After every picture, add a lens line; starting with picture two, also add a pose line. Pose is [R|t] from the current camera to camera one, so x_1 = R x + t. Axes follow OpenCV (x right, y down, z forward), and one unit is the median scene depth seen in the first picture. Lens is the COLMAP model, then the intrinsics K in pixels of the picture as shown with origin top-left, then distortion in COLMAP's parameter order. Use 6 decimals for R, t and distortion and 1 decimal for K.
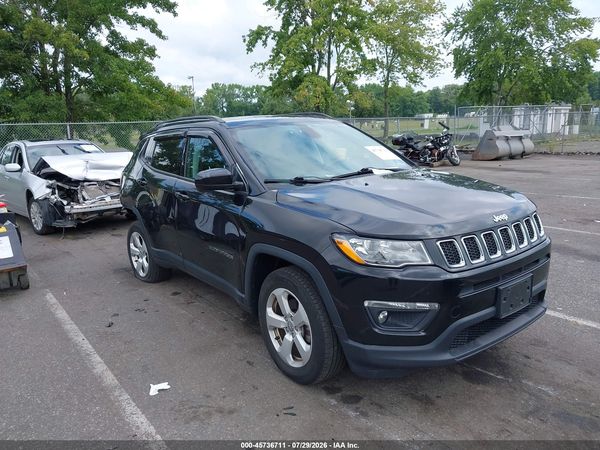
lens RADIAL K [[477.2, 0, 296.7], [0, 477.2, 229.5], [0, 0, 1]] dist [-0.010283, 0.024023]
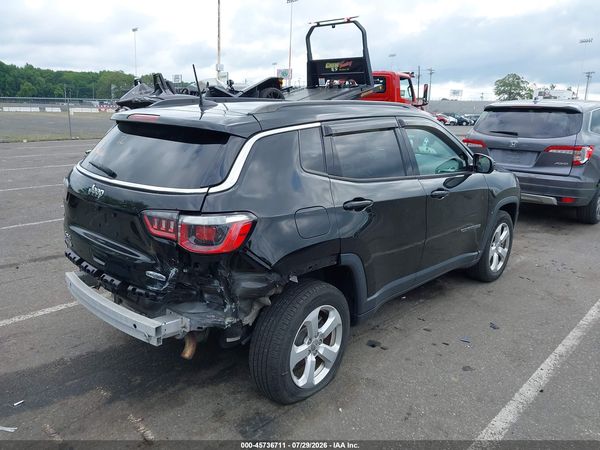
lens RADIAL K [[475.6, 0, 286.9], [0, 475.6, 233.9], [0, 0, 1]] dist [0.002297, 0.002814]
pose [[-0.164723, -0.215711, 0.962463, -0.186741], [0.194422, 0.949547, 0.246091, -0.047945], [-0.966988, 0.227660, -0.114473, 0.244112]]
